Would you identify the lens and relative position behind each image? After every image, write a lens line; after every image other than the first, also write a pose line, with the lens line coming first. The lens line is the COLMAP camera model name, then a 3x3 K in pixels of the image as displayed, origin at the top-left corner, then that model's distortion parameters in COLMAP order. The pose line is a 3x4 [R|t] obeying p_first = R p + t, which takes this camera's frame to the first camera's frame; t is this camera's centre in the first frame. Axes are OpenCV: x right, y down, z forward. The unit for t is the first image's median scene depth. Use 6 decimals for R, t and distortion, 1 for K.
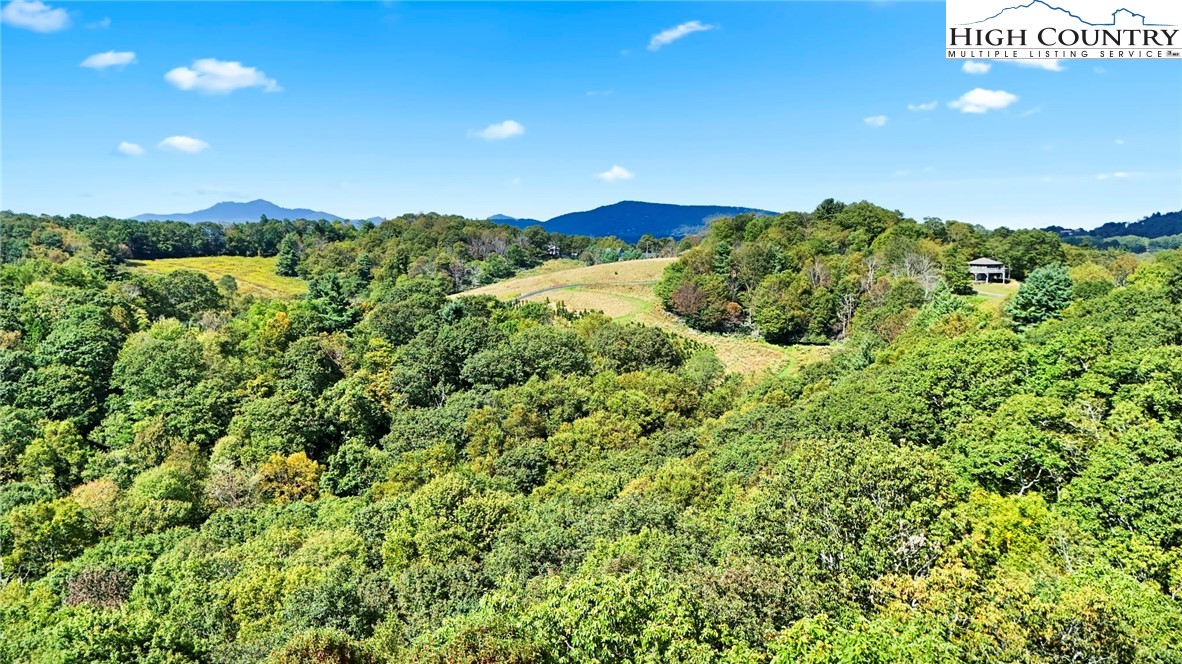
lens RADIAL K [[860.7, 0, 592.5], [0, 860.7, 340.5], [0, 0, 1]] dist [0.061383, -0.061218]
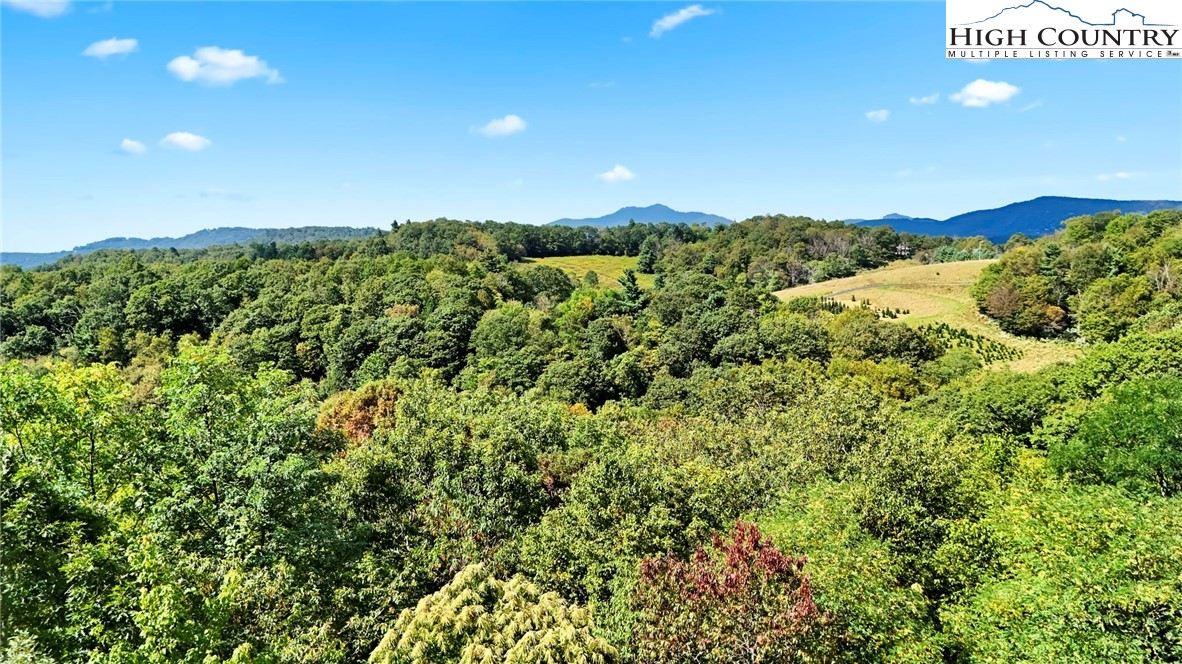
lens RADIAL K [[860.7, 0, 586.5], [0, 860.7, 331.3], [0, 0, 1]] dist [0.061383, -0.061218]
pose [[0.903697, 0.047300, -0.425552, 0.110208], [-0.052277, 0.998633, -0.000018, 0.010501], [0.424970, 0.022263, 0.904934, -0.085622]]
